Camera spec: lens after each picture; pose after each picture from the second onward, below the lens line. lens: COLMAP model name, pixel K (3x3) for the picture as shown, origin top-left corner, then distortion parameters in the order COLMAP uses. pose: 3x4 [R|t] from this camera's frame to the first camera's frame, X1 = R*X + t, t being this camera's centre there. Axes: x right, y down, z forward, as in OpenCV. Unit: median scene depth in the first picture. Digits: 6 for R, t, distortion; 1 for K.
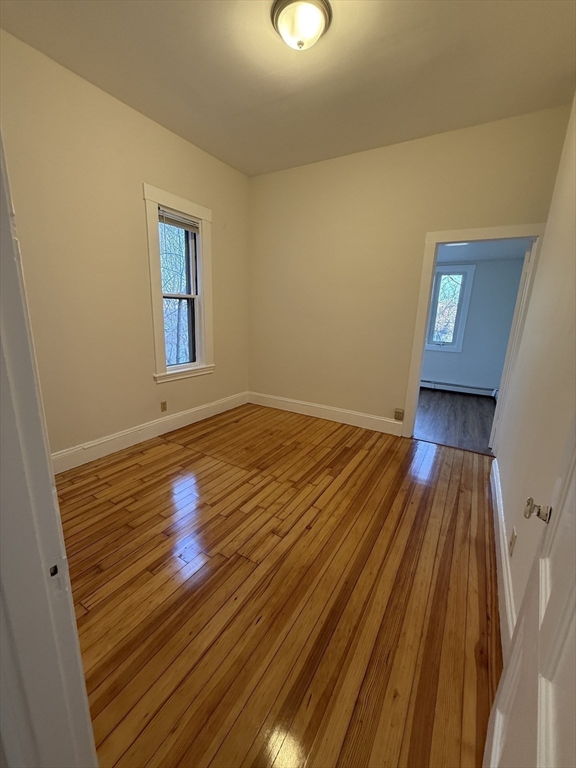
lens RADIAL K [[303.5, 0, 288.0], [0, 303.5, 384.0], [0, 0, 1]] dist [-0.000815, 0.000186]
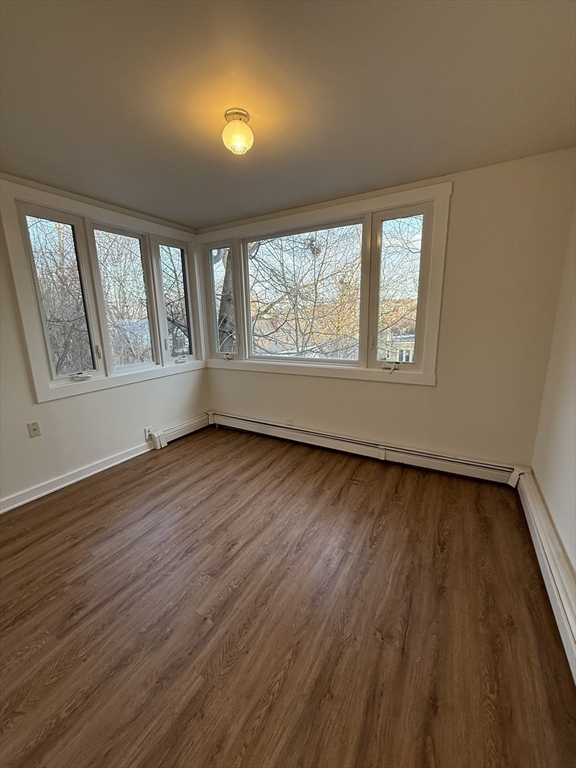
lens RADIAL K [[303.5, 0, 288.0], [0, 303.5, 384.0], [0, 0, 1]] dist [-0.000815, 0.000186]
pose [[0.998416, -0.056220, 0.002025, 0.354991], [0.056244, 0.998297, -0.015470, -0.110304], [-0.001152, 0.015560, 0.999878, 0.552396]]
